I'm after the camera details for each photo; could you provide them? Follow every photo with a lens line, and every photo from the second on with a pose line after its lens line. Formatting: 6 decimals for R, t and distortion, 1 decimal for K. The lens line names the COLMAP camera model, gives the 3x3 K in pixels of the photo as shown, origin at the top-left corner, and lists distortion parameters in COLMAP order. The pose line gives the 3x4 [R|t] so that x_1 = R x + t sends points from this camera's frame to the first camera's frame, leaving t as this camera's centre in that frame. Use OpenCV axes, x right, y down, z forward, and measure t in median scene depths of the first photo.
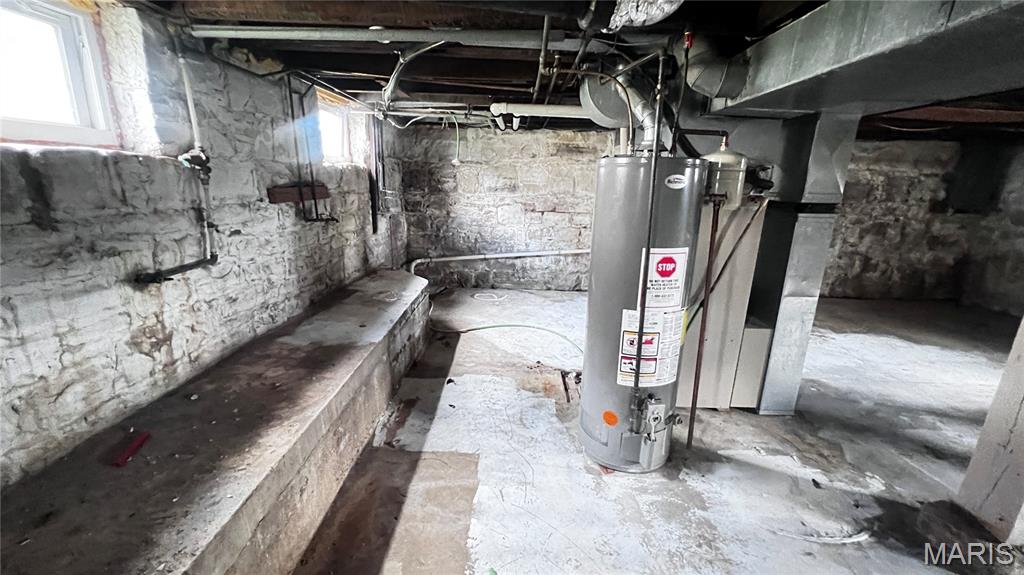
lens RADIAL K [[409.6, 0, 512.1], [0, 409.6, 289.4], [0, 0, 1]] dist [-0.001291, -0.000018]
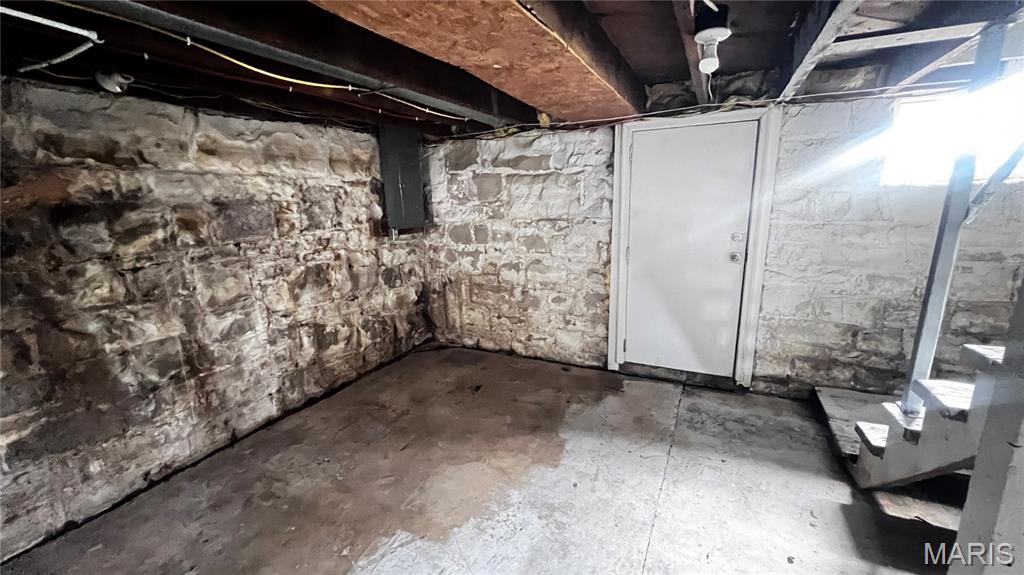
lens RADIAL K [[409.6, 0, 512.1], [0, 409.6, 289.4], [0, 0, 1]] dist [-0.001291, -0.000018]
pose [[0.440382, -0.235706, 0.866318, 0.514932], [0.268586, 0.955320, 0.123389, -0.128484], [-0.856694, 0.178342, 0.484013, 0.490352]]
